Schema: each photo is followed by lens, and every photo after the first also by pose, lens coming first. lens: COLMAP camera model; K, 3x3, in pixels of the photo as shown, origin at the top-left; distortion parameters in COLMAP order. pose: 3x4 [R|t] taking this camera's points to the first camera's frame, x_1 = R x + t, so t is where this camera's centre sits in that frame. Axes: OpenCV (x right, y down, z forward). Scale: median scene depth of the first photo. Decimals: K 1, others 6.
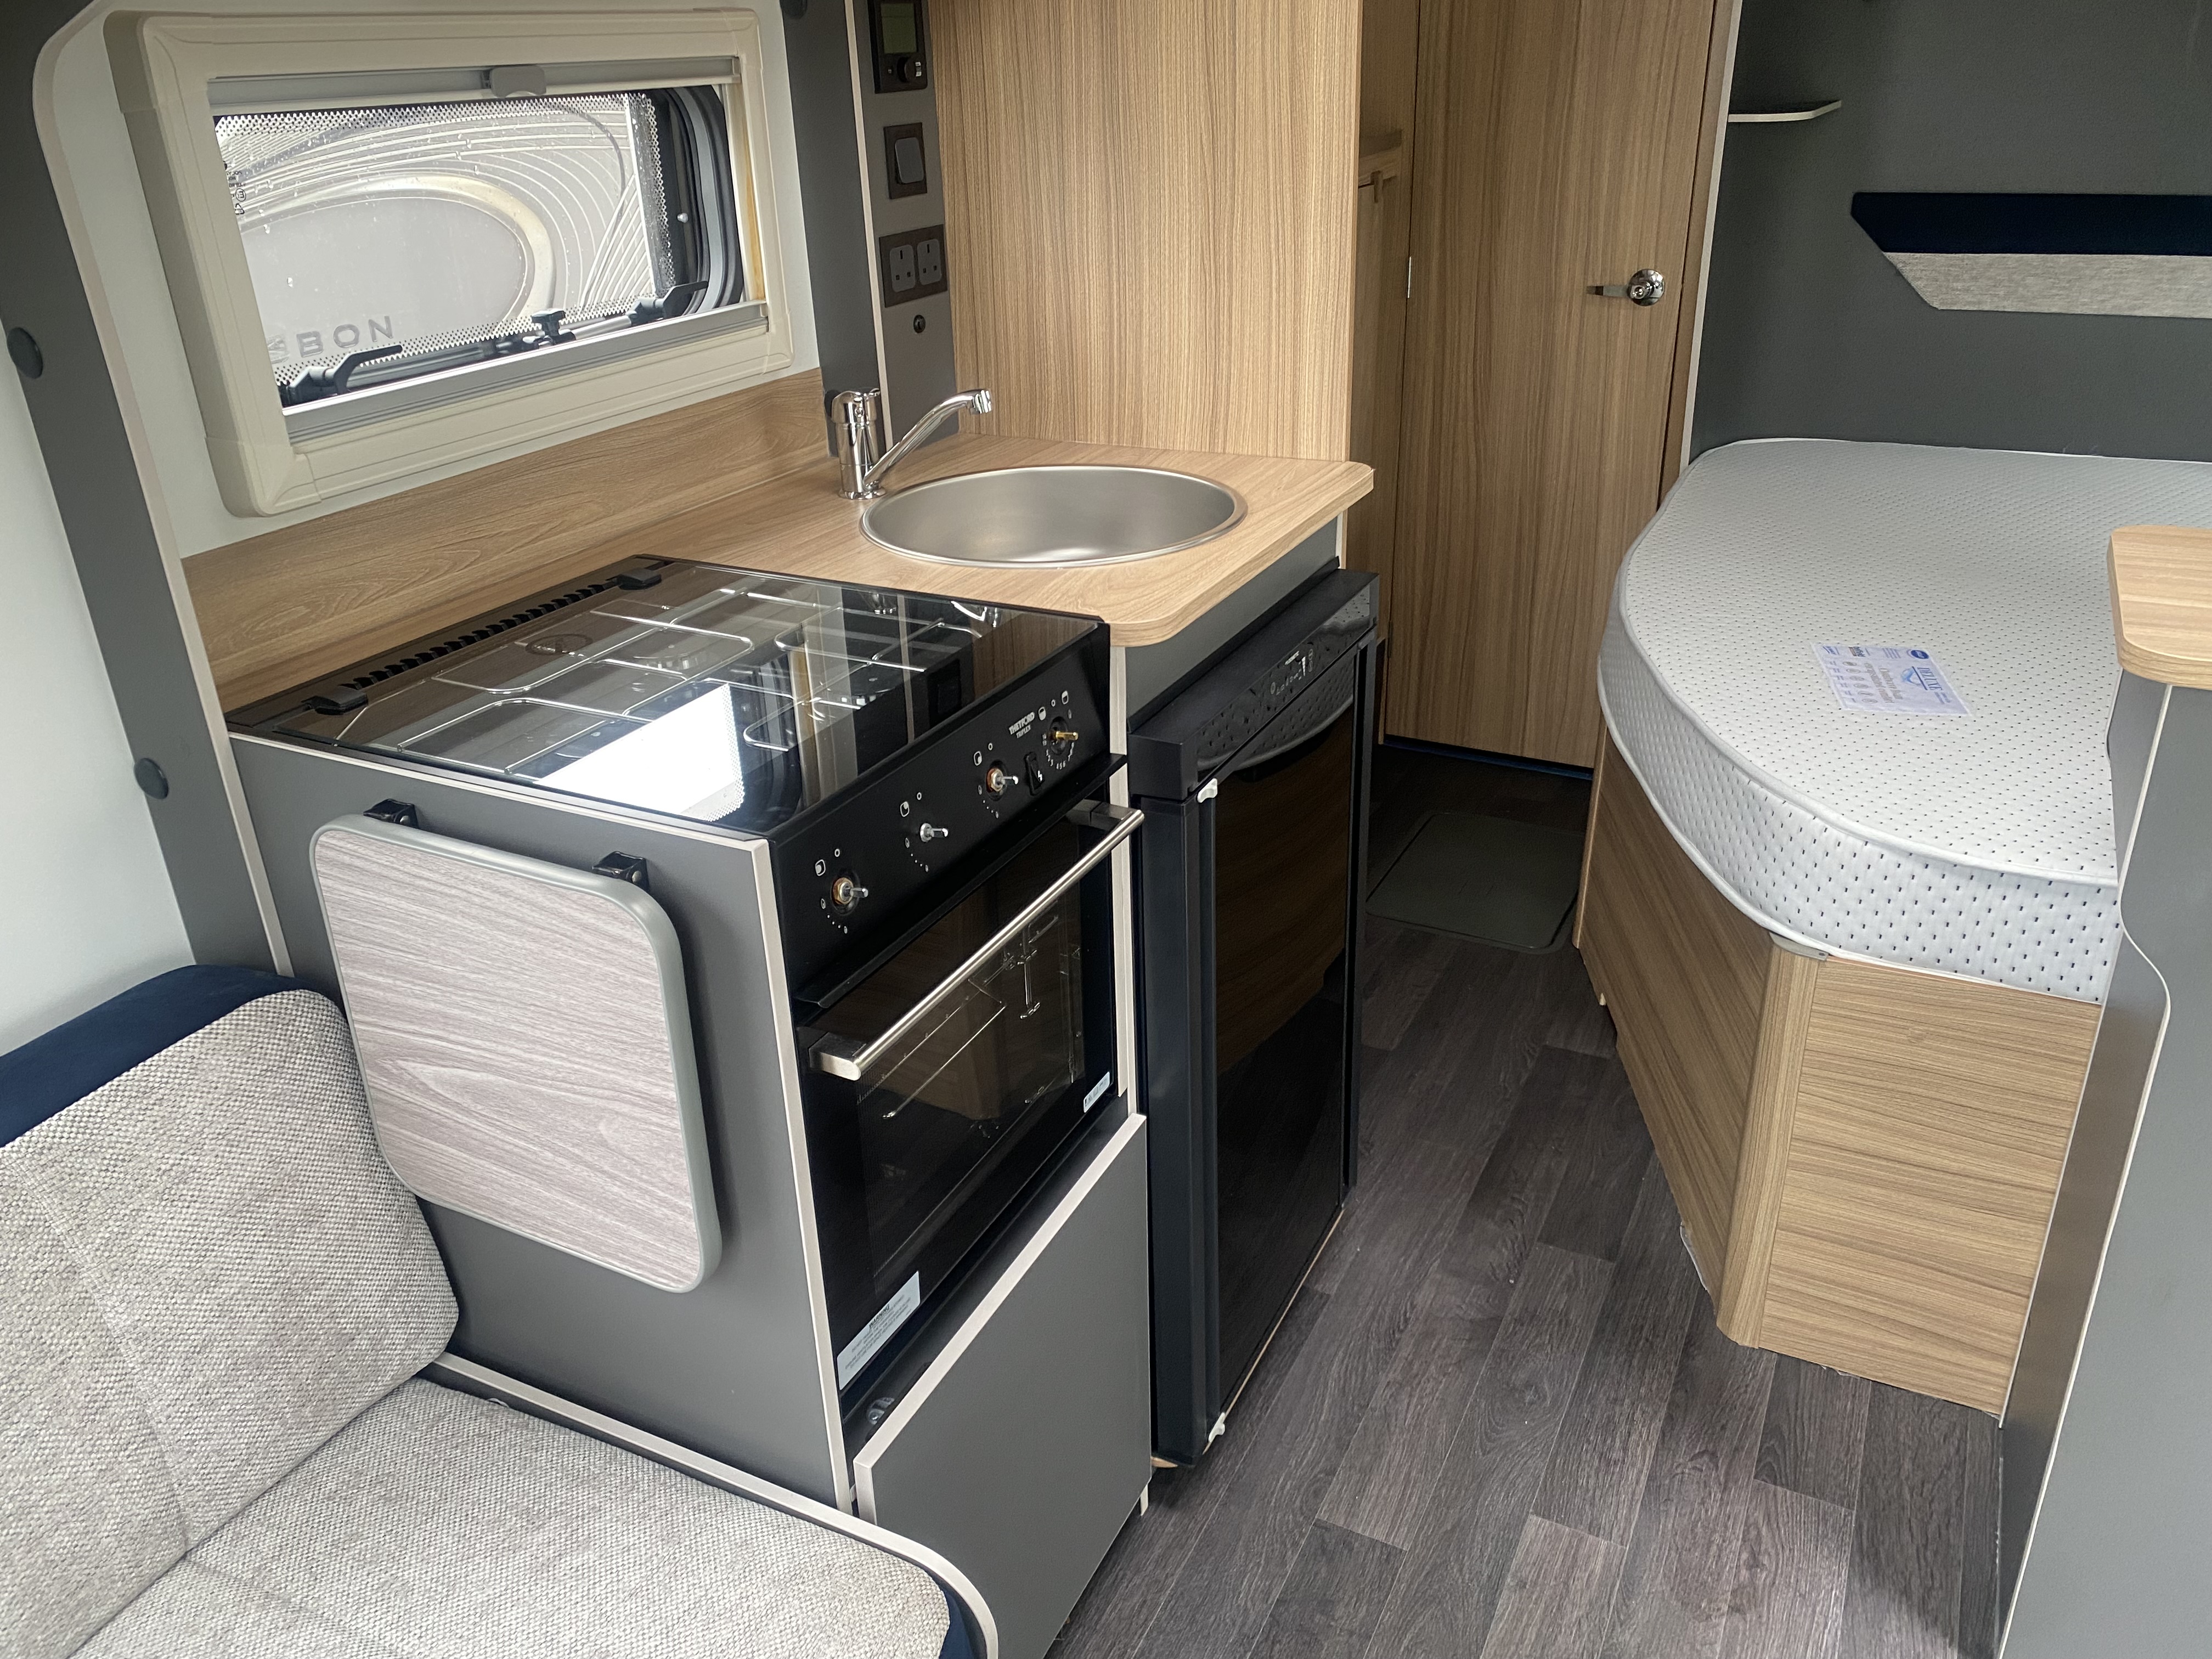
lens RADIAL K [[1675.6, 0, 1106.0], [0, 1675.6, 829.5], [0, 0, 1]] dist [0.076311, -0.072150]
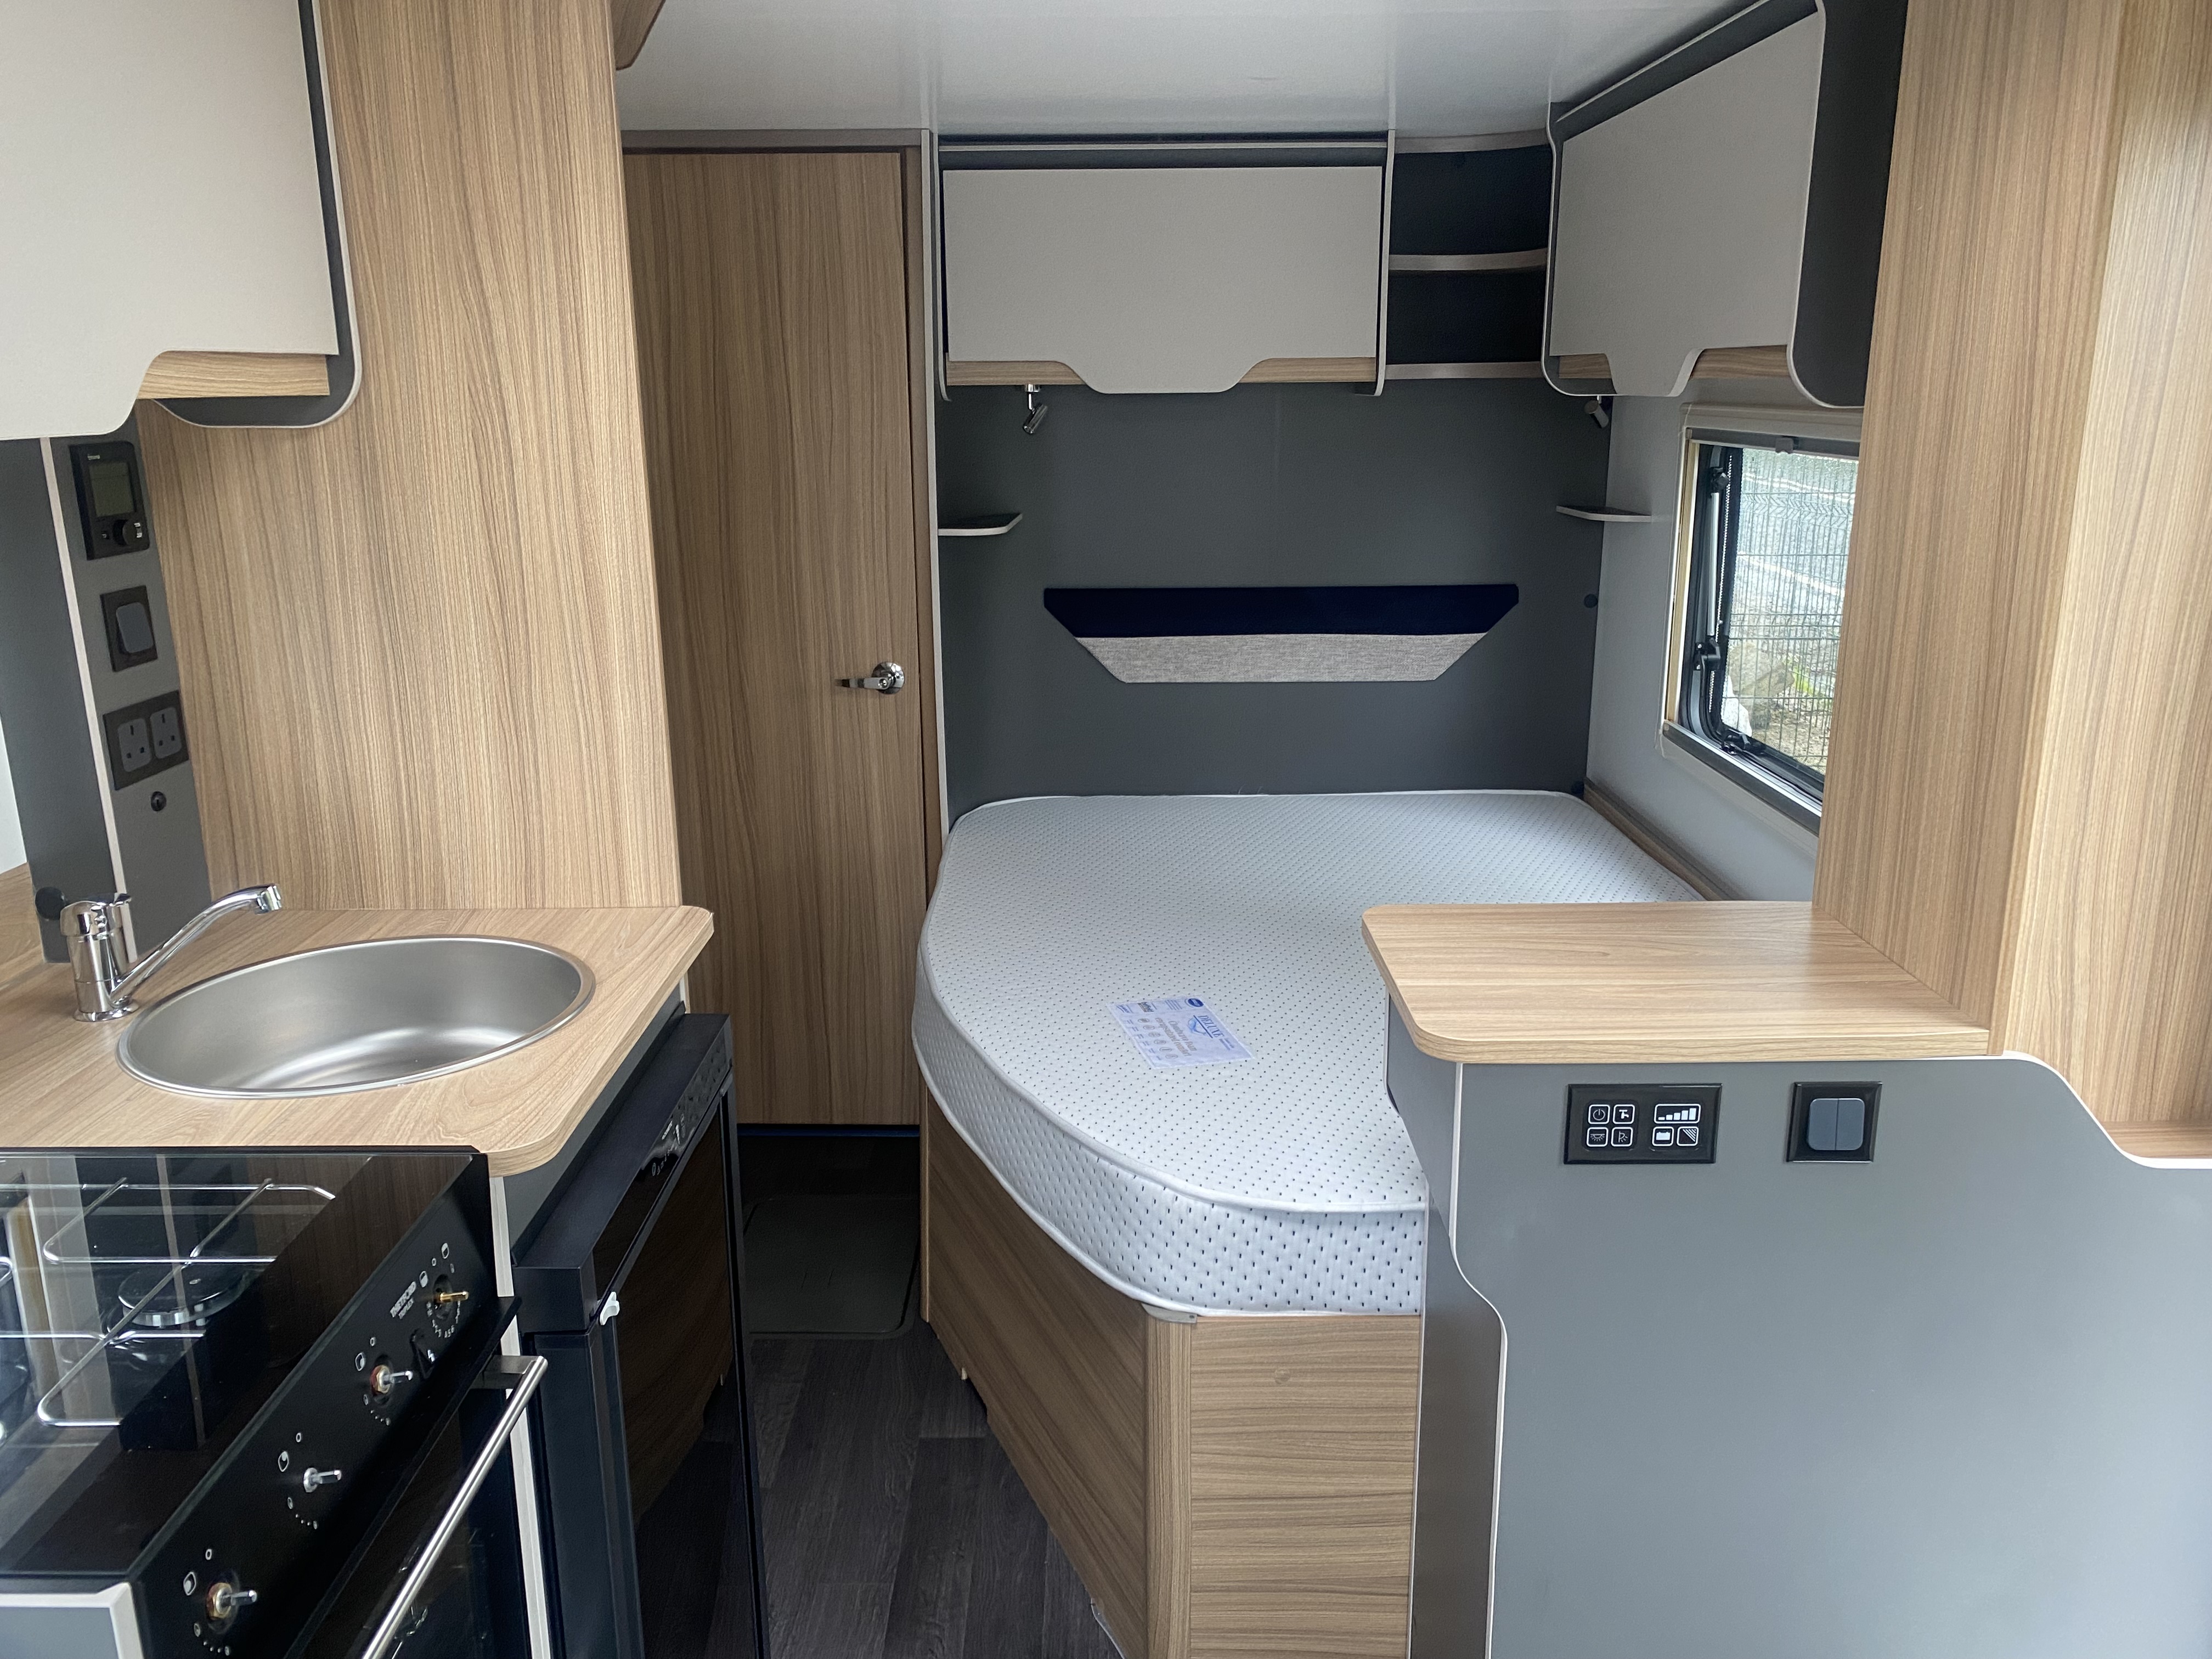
lens RADIAL K [[1689.6, 0, 1106.0], [0, 1689.6, 829.5], [0, 0, 1]] dist [0.006363, 0.011073]
pose [[0.892028, -0.089330, 0.443064, -0.064545], [0.169703, 0.974749, -0.145139, -0.078115], [-0.418911, 0.204657, 0.884663, 0.029656]]
